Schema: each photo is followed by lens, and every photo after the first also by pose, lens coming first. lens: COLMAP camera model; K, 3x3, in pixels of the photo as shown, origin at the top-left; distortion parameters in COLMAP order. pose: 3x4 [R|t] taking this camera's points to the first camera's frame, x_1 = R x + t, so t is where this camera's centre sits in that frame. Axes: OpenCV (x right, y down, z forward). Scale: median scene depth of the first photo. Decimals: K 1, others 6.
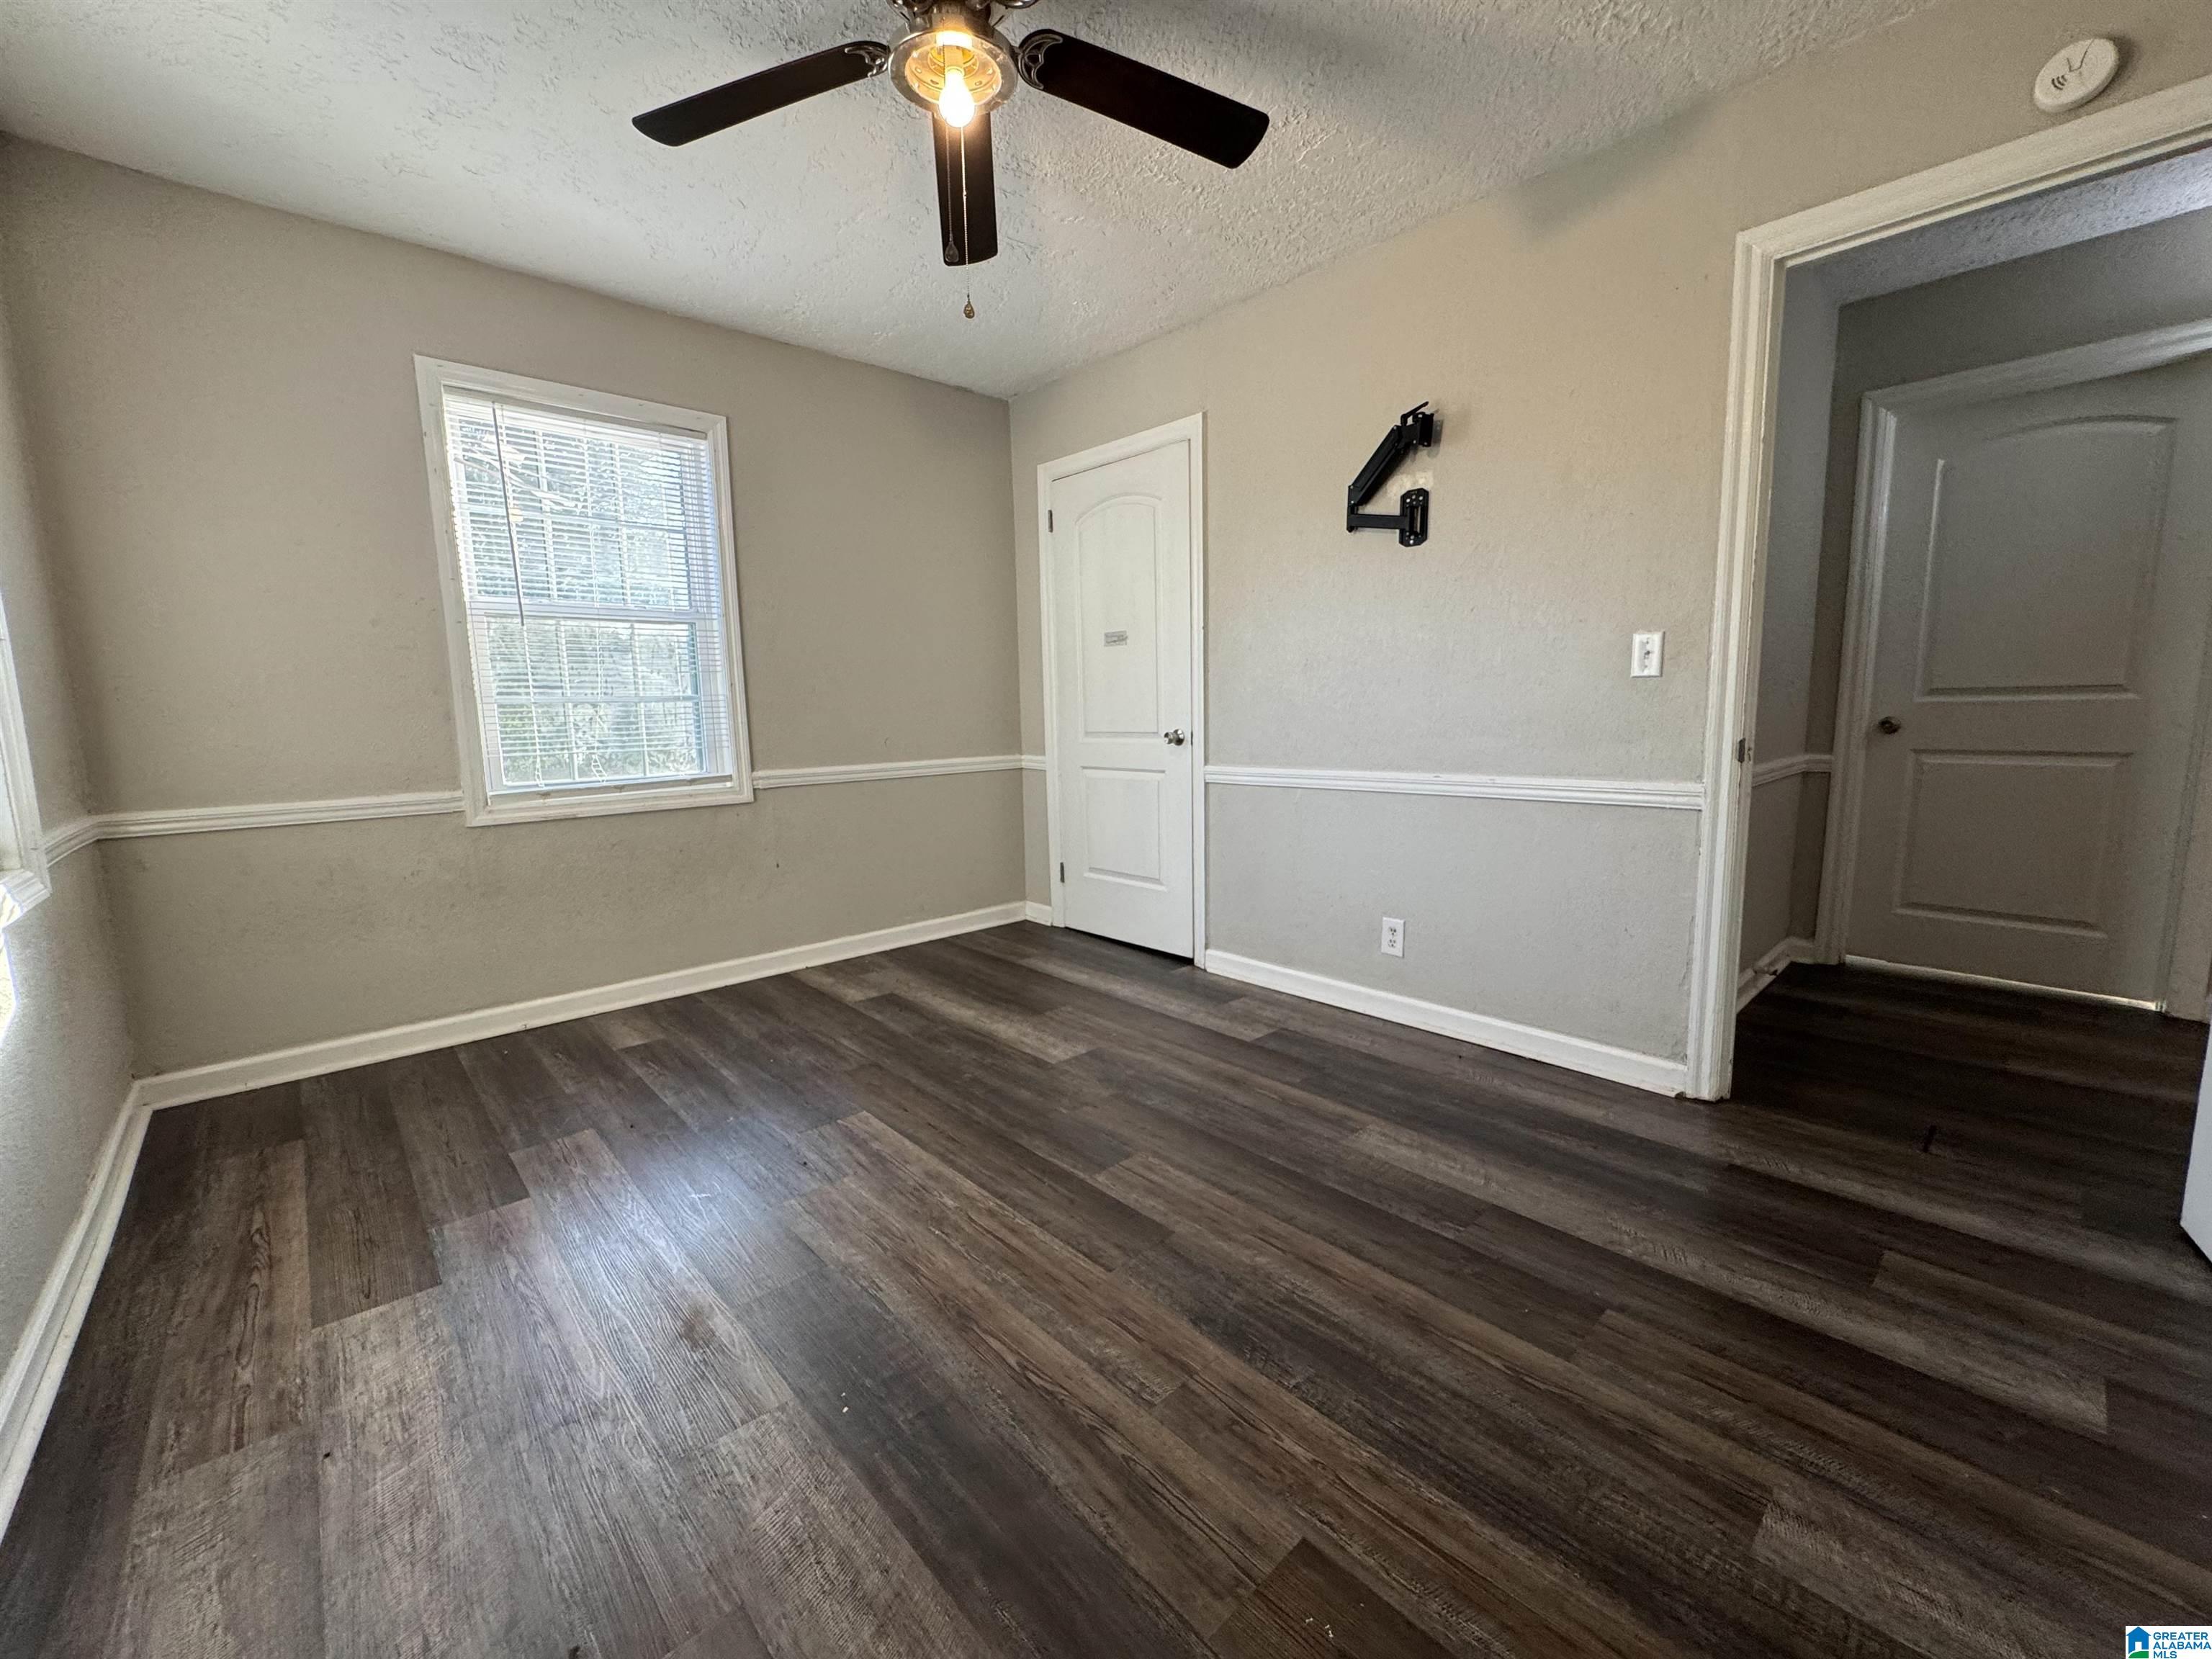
lens RADIAL K [[886.9, 0, 1104.5], [0, 886.9, 829.5], [0, 0, 1]] dist [-0.005320, 0.000364]
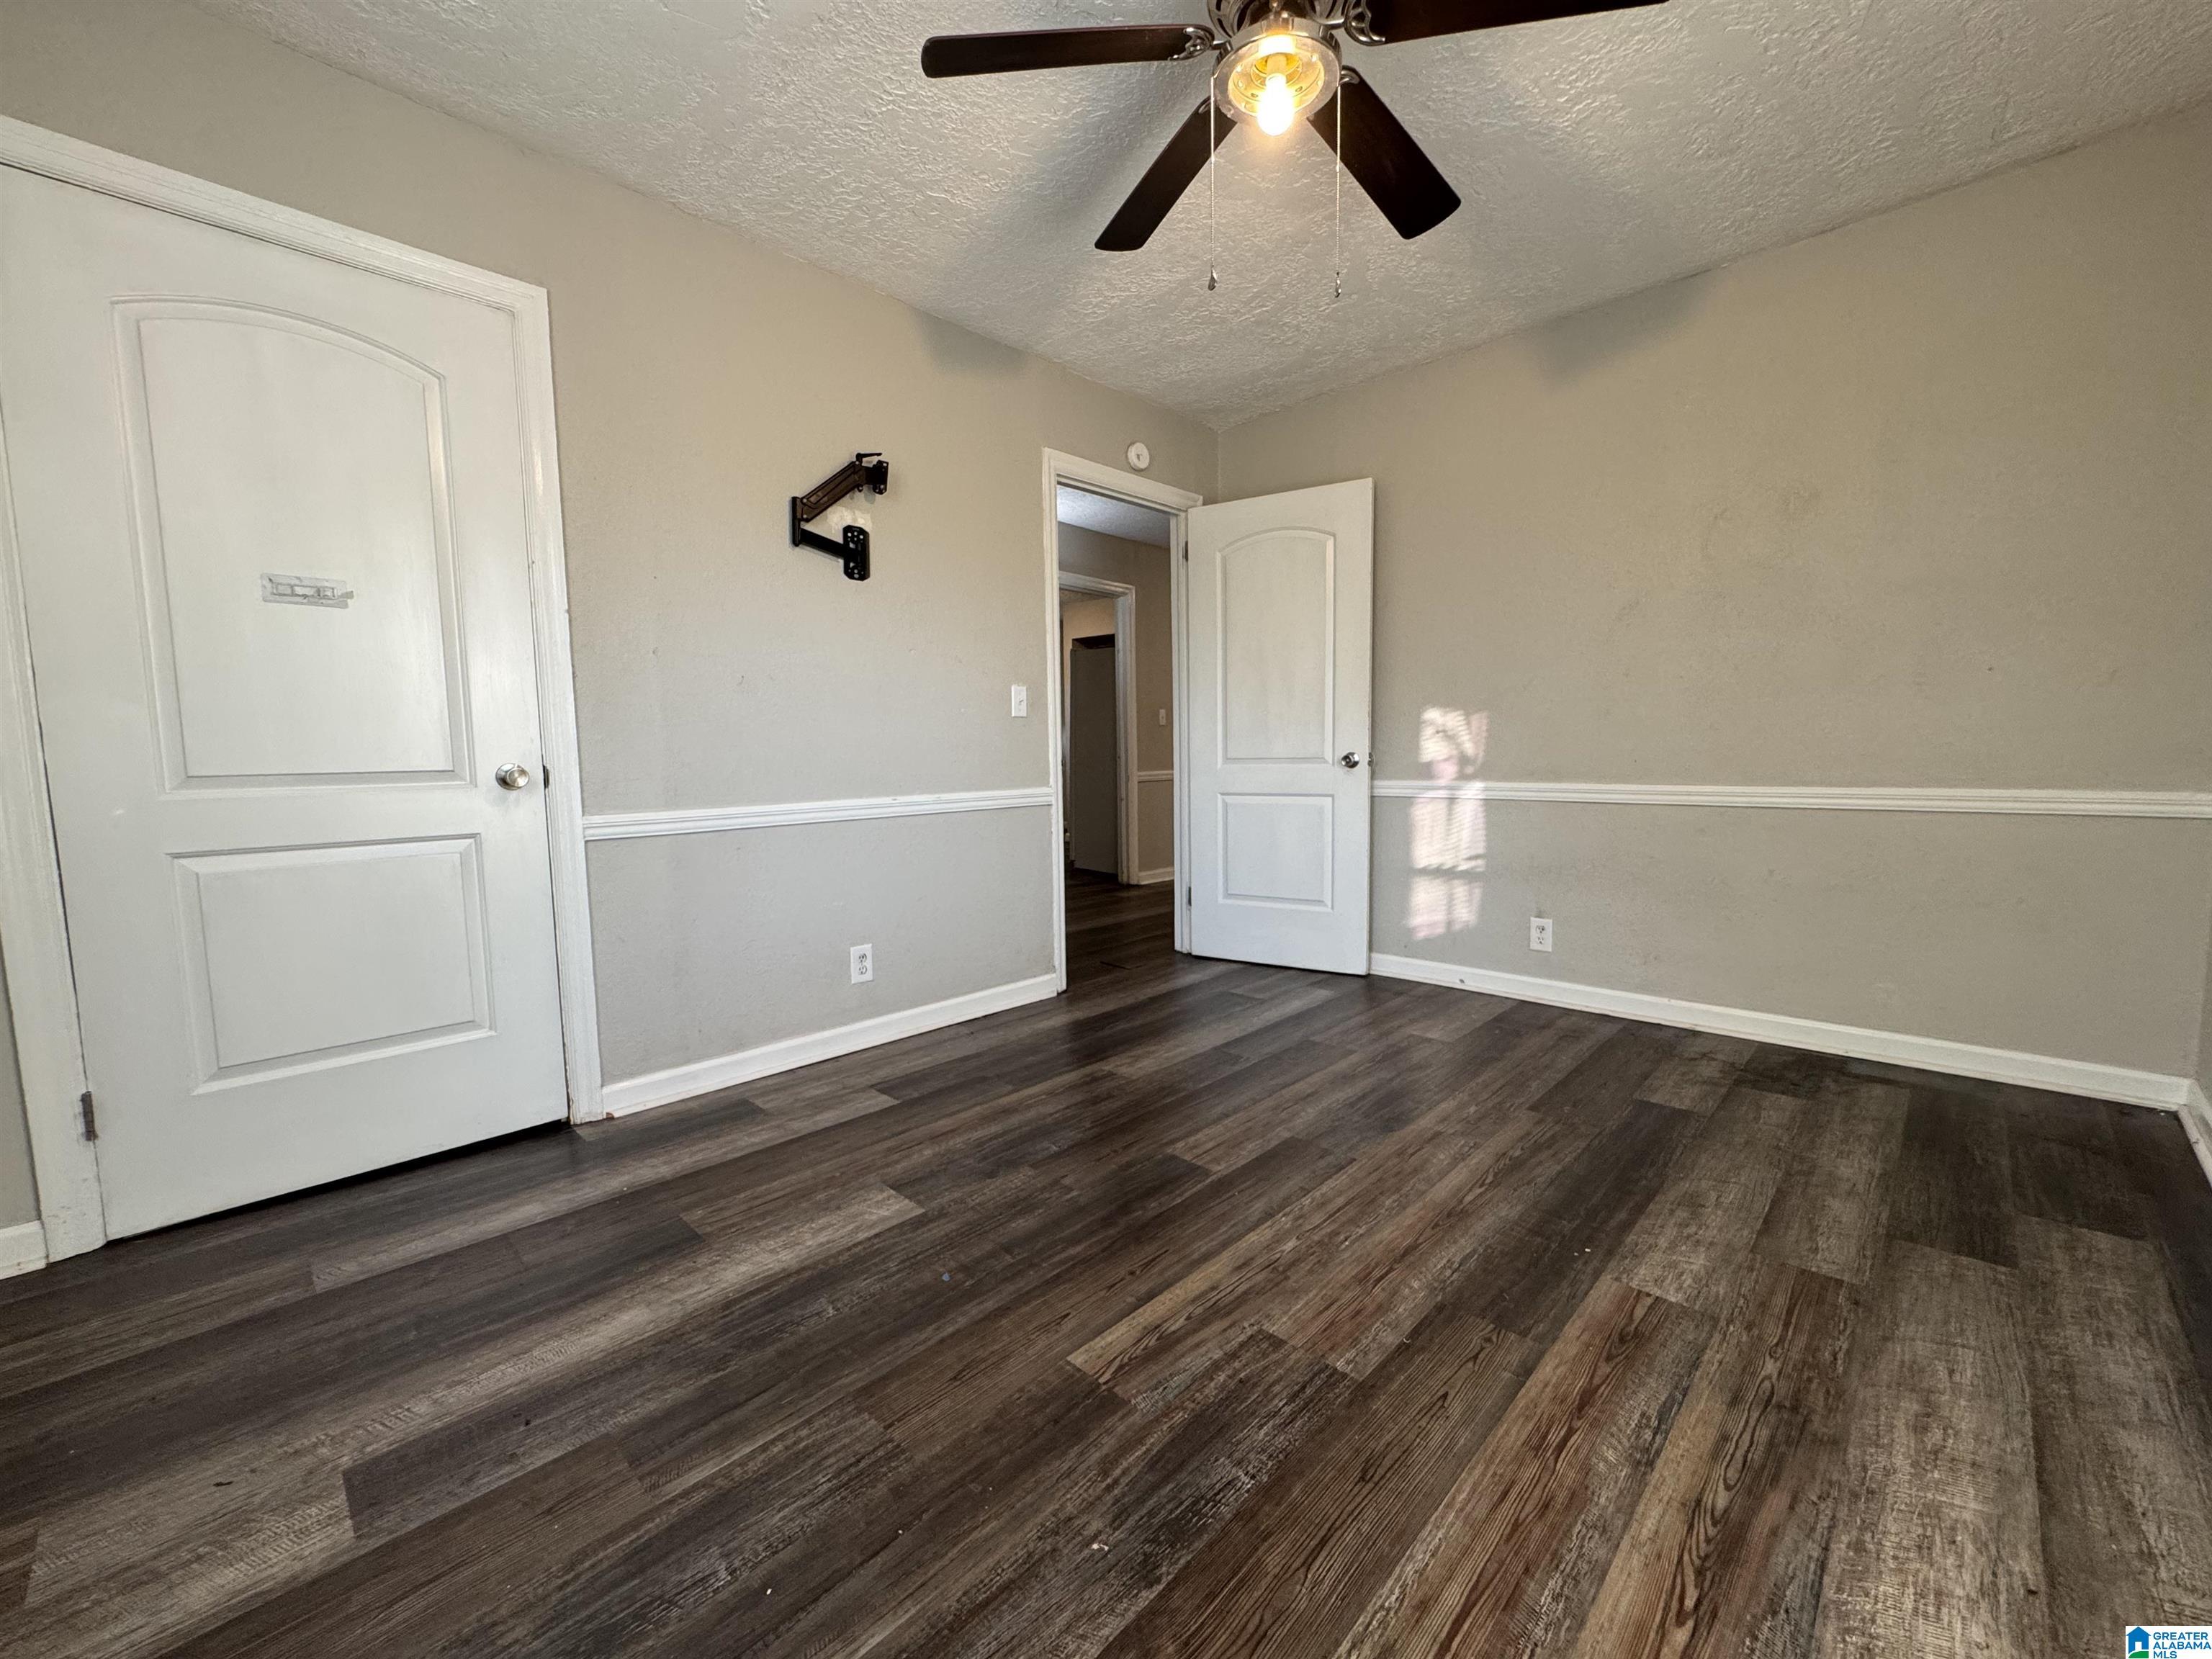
lens RADIAL K [[886.9, 0, 1104.5], [0, 886.9, 829.5], [0, 0, 1]] dist [-0.005320, 0.000364]
pose [[-0.053417, -0.070579, 0.996075, -0.737856], [0.146817, 0.986104, 0.077746, -0.071964], [-0.987720, 0.150394, -0.042313, 0.820942]]
